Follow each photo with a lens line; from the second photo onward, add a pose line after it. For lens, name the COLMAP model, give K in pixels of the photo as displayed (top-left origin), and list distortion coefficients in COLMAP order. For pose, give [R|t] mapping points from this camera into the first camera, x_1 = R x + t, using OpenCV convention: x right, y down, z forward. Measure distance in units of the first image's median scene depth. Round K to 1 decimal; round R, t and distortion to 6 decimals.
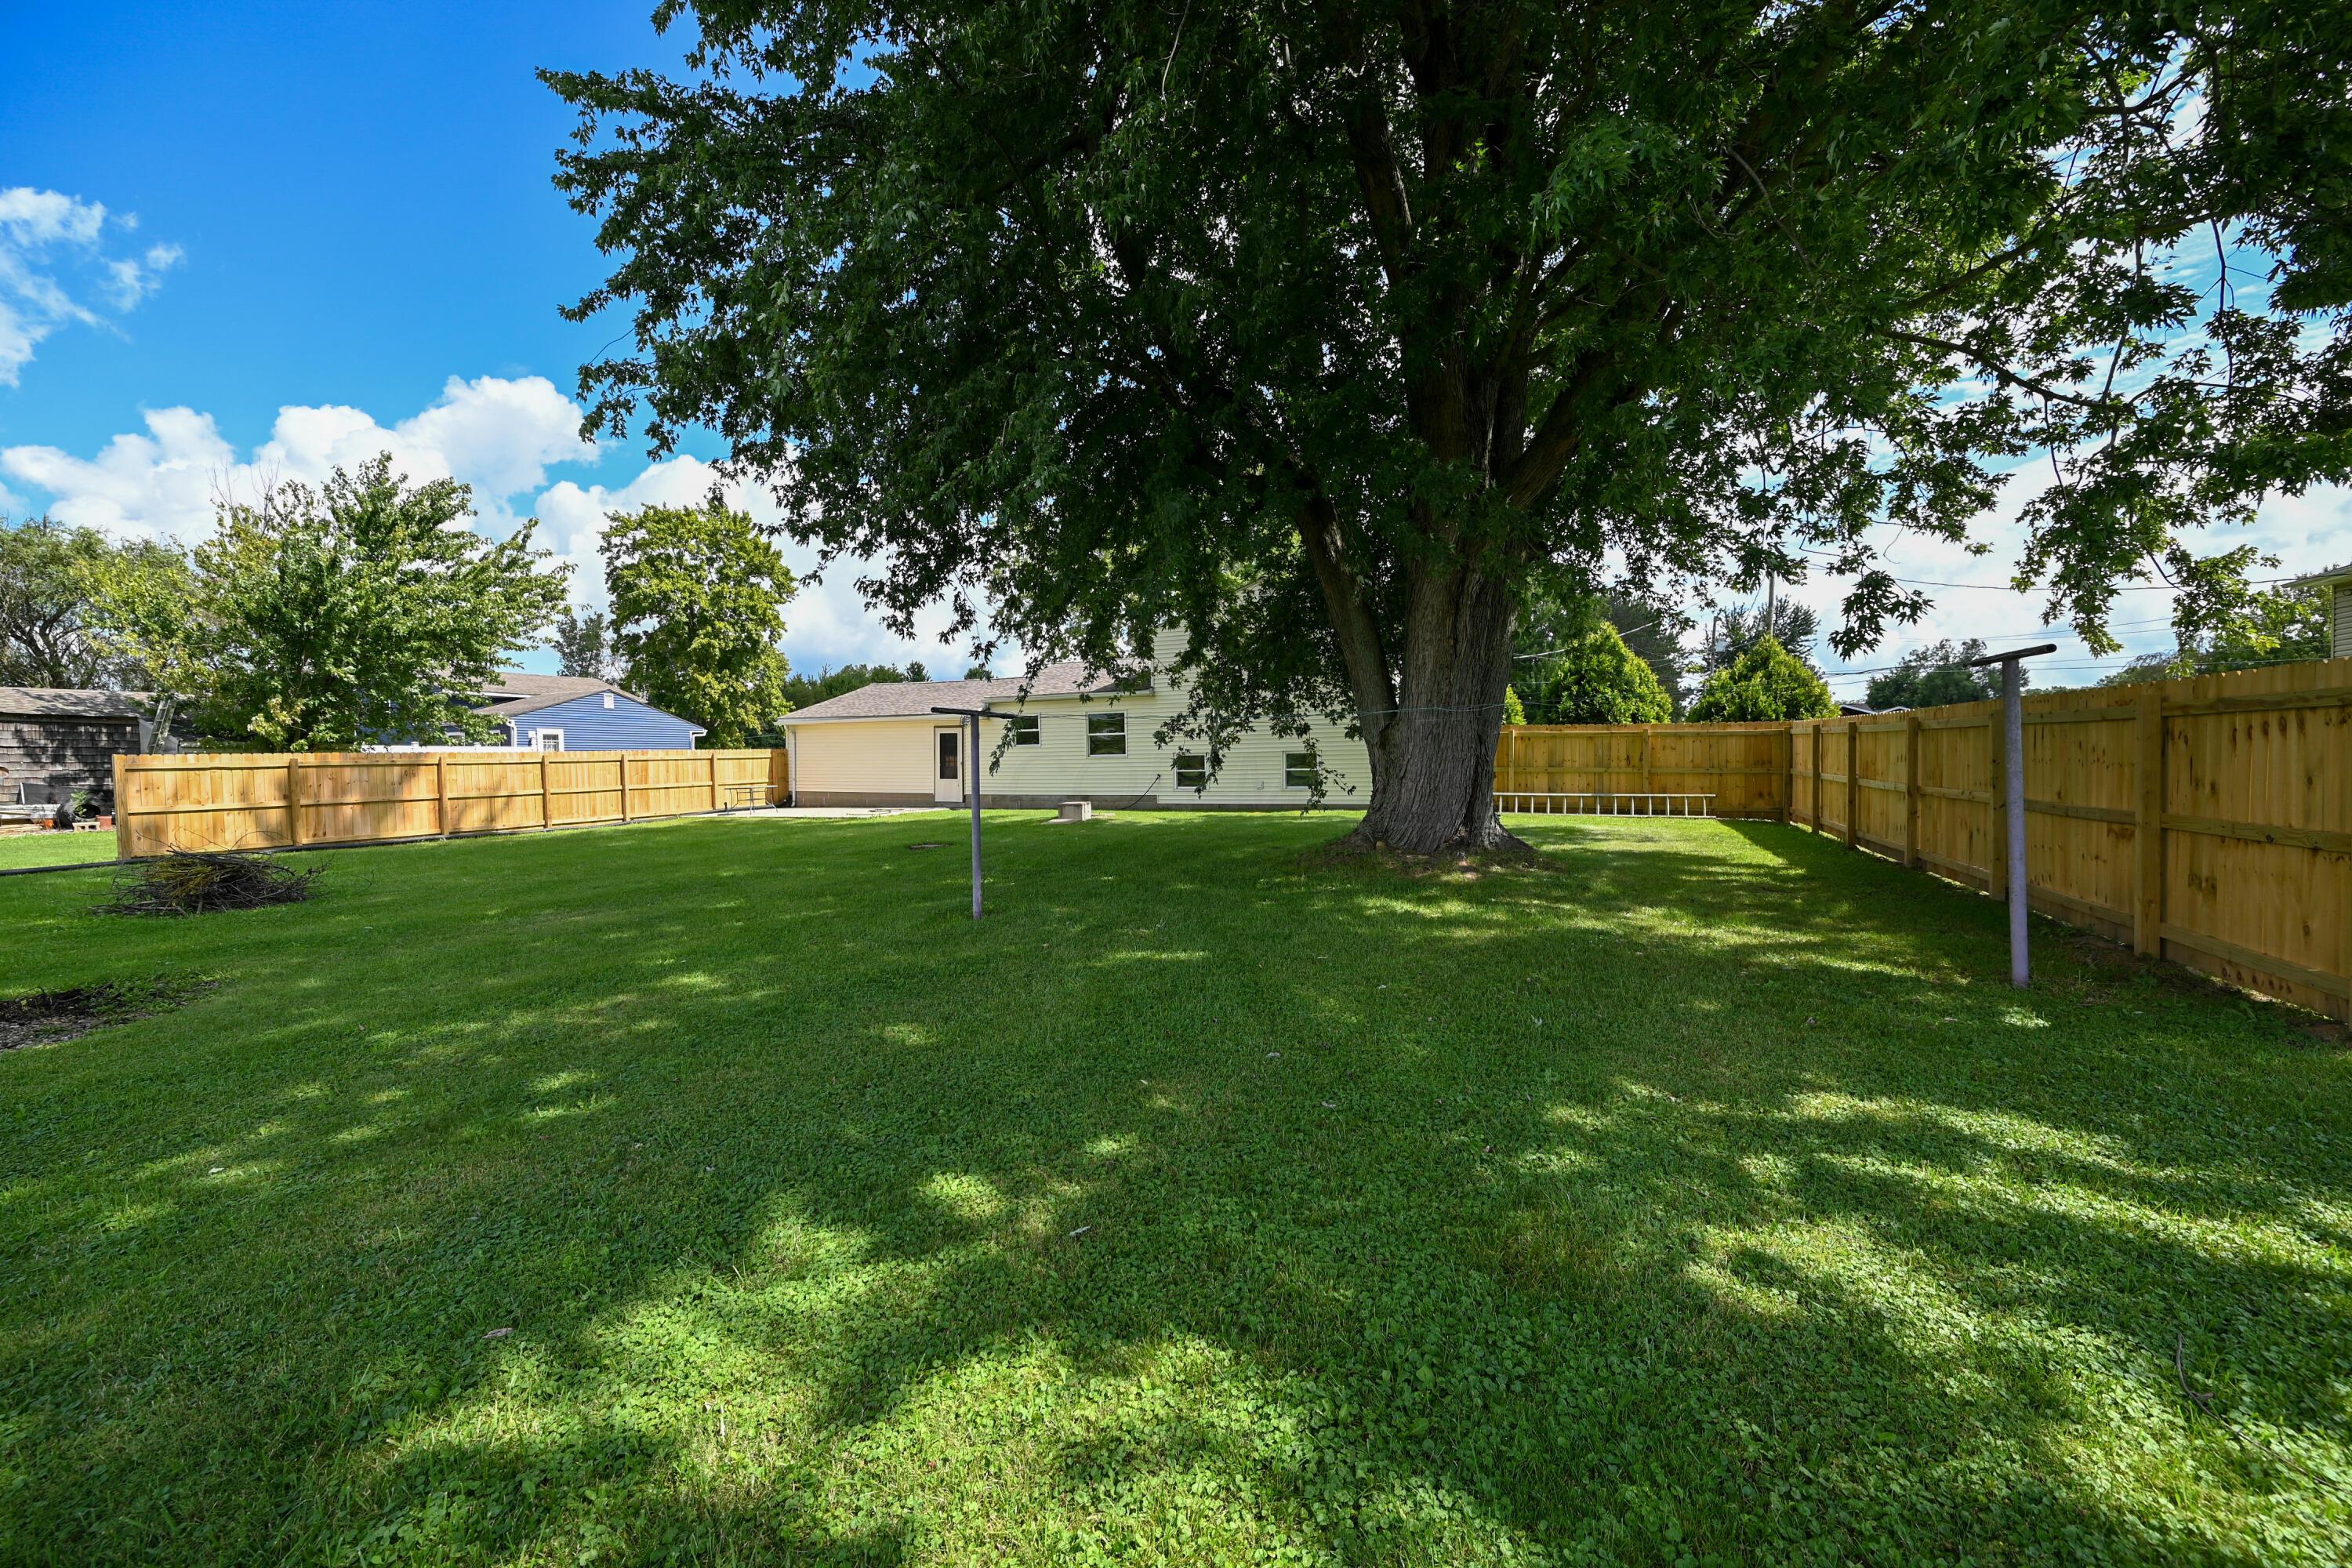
lens RADIAL K [[921.9, 0, 1171.9], [0, 921.9, 787.2], [0, 0, 1]] dist [0.000777, -0.000079]
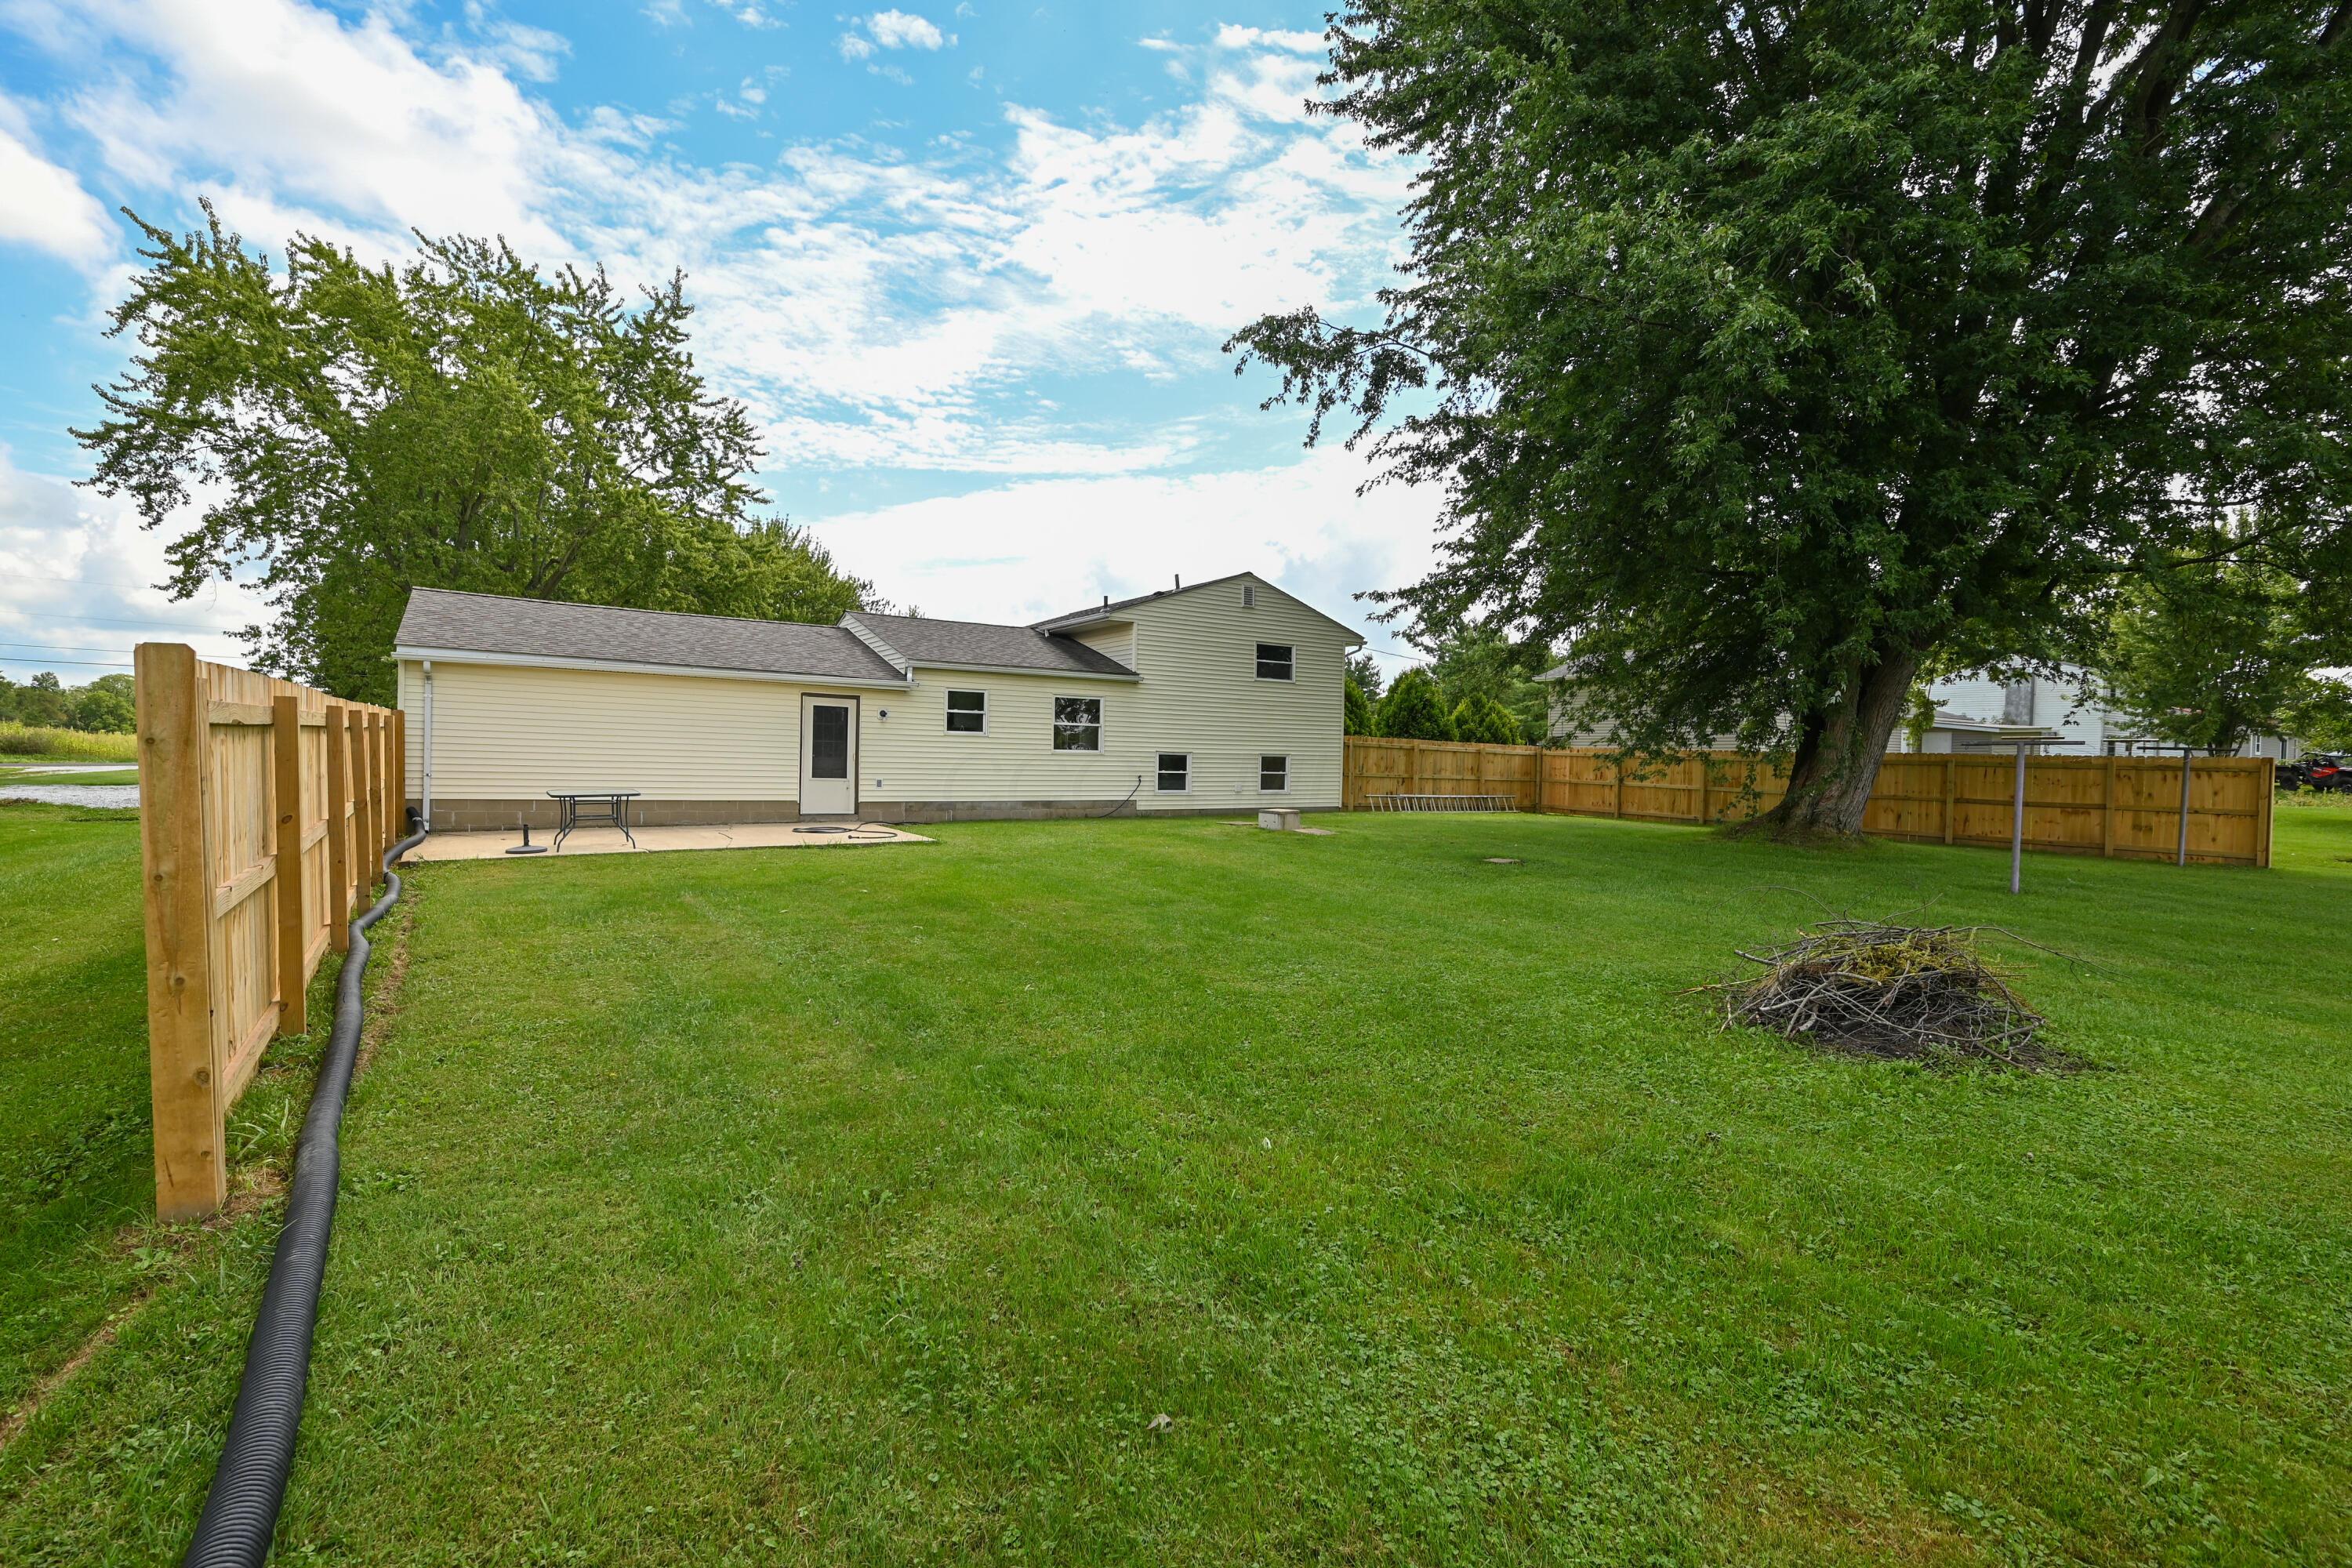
lens RADIAL K [[1021.0, 0, 1174.1], [0, 1021.0, 794.2], [0, 0, 1]] dist [0.001786, 0.000001]
pose [[0.524696, -0.005991, 0.851269, -0.773461], [-0.003988, 0.999947, 0.009496, -0.005633], [-0.851280, -0.008378, 0.524644, 0.460286]]
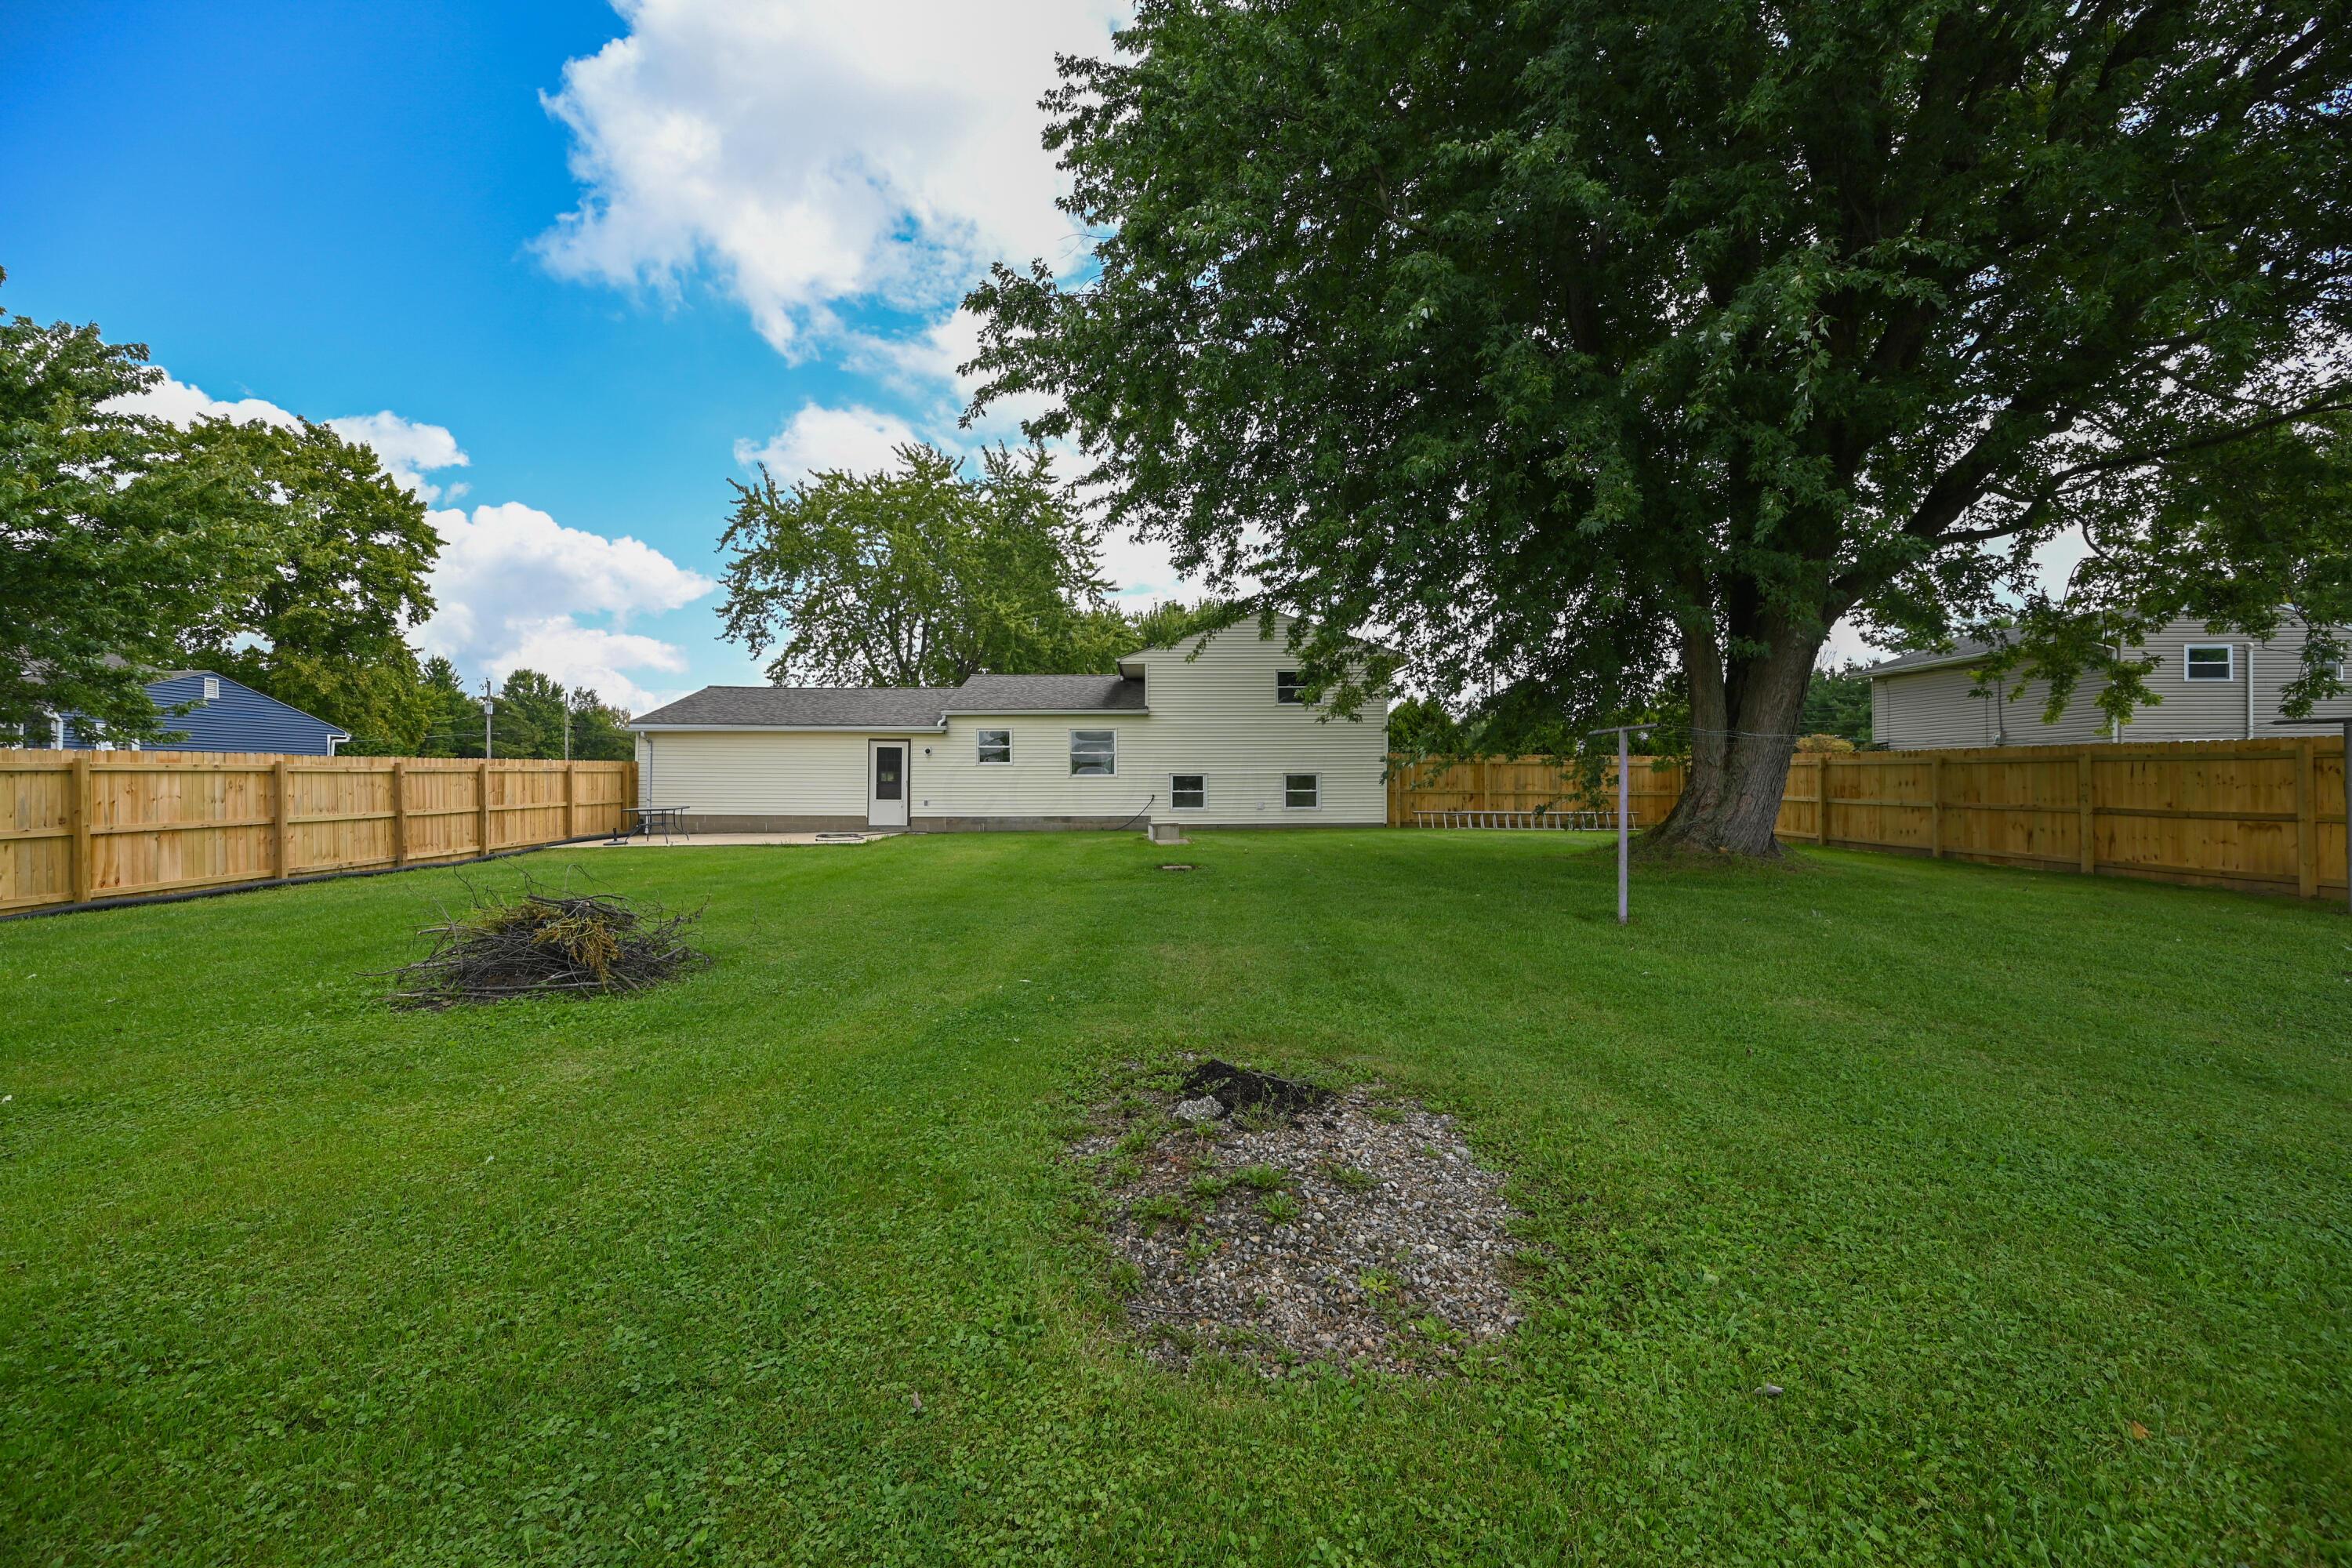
lens RADIAL K [[921.9, 0, 1174.9], [0, 921.9, 786.3], [0, 0, 1]] dist [0.000777, -0.000079]
pose [[0.898861, 0.010152, 0.438116, -0.411919], [0.002382, 0.999604, -0.028051, 0.004662], [-0.438228, 0.026257, 0.898481, 0.094076]]
